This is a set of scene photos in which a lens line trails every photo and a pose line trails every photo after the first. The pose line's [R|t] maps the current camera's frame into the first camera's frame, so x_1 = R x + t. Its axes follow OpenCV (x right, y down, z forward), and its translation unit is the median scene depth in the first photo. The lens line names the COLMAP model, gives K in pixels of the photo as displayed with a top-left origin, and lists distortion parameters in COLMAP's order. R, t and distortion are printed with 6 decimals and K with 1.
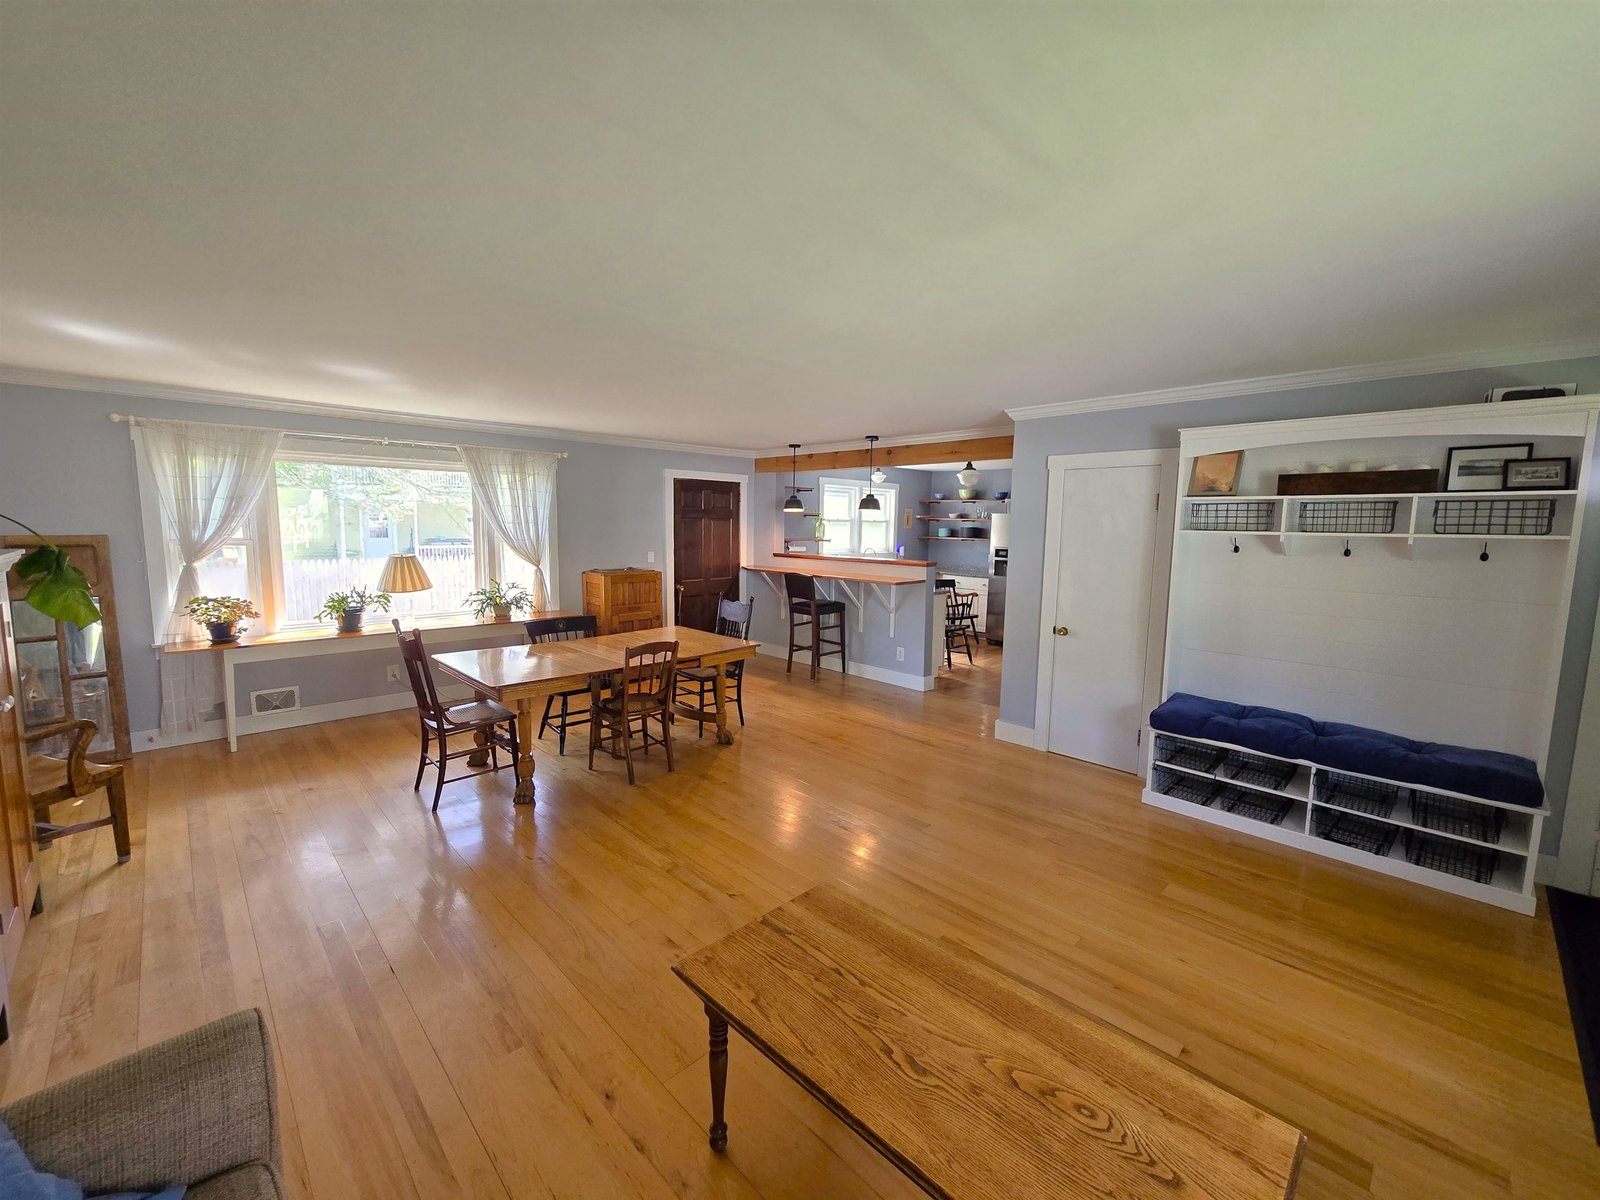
lens RADIAL K [[657.7, 0, 801.8], [0, 657.7, 600.1], [0, 0, 1]] dist [-0.004212, 0.002137]
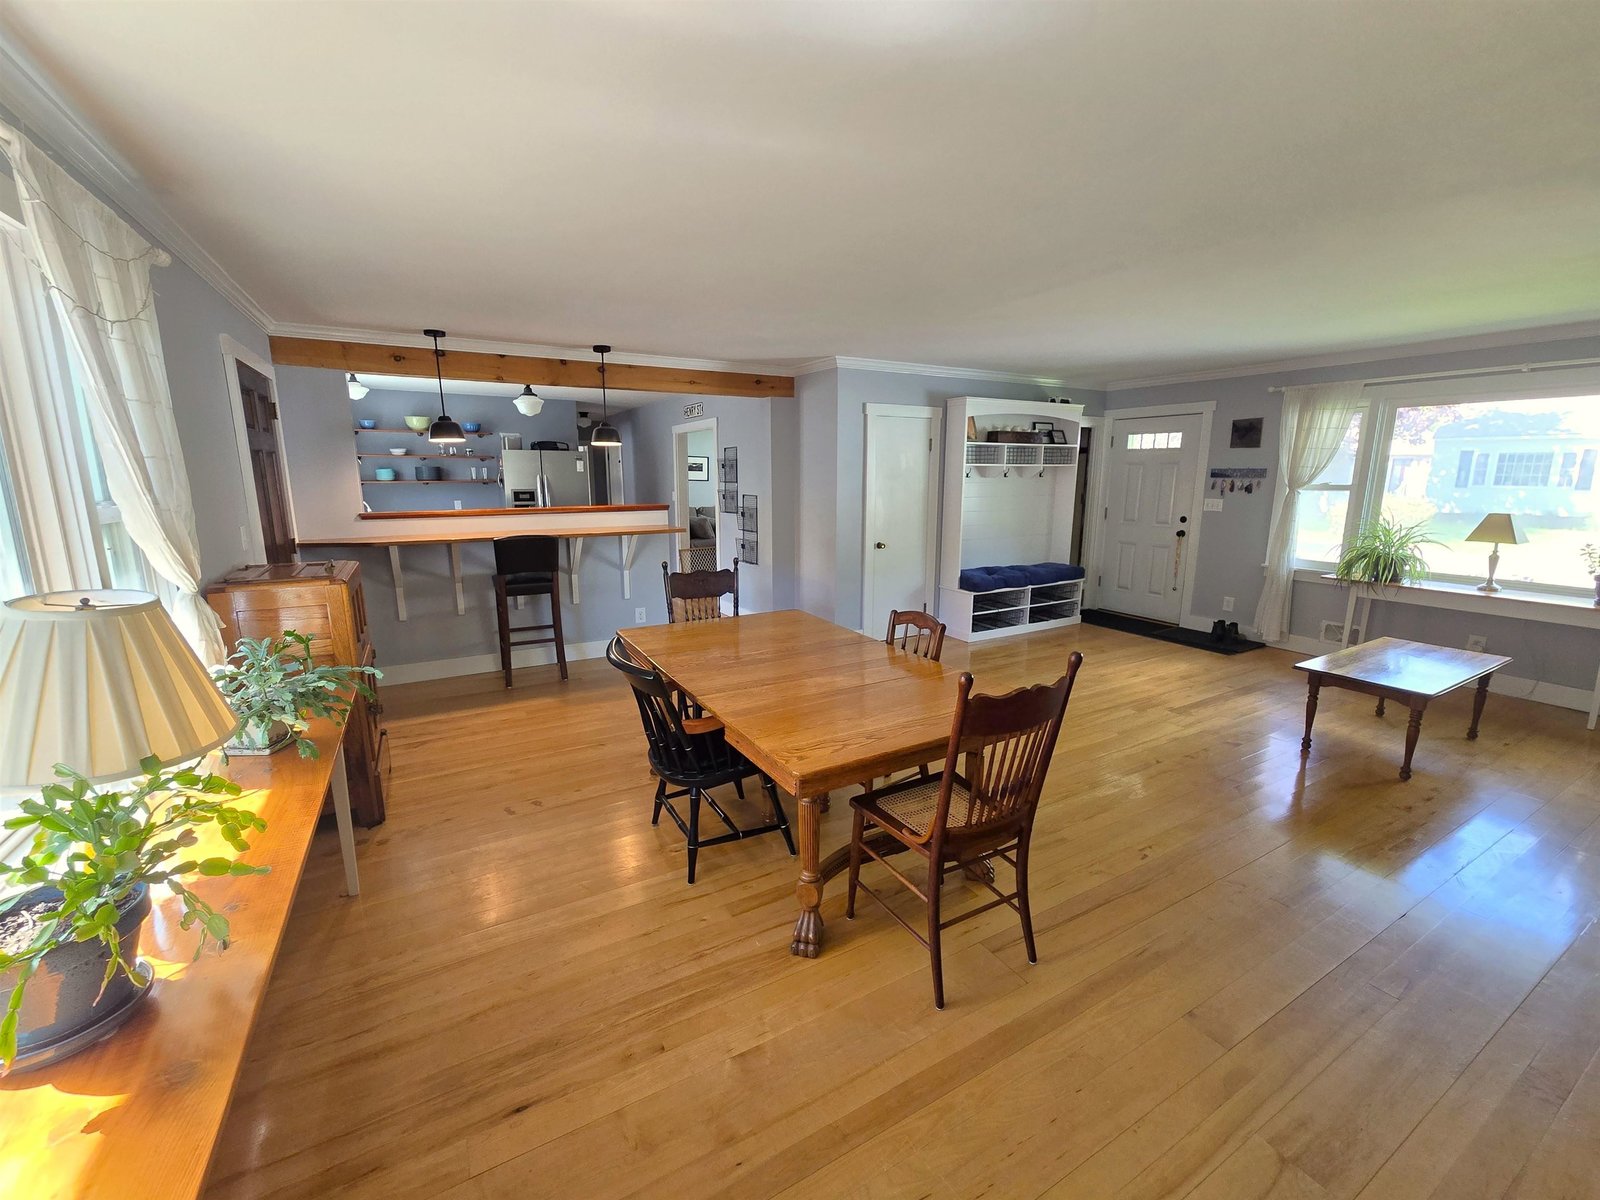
lens RADIAL K [[657.7, 0, 805.7], [0, 657.7, 592.5], [0, 0, 1]] dist [-0.004212, 0.002137]
pose [[0.247495, -0.191295, 0.949817, -0.618916], [0.116849, 0.979053, 0.166736, -0.066340], [-0.961817, 0.069719, 0.264664, 0.578566]]
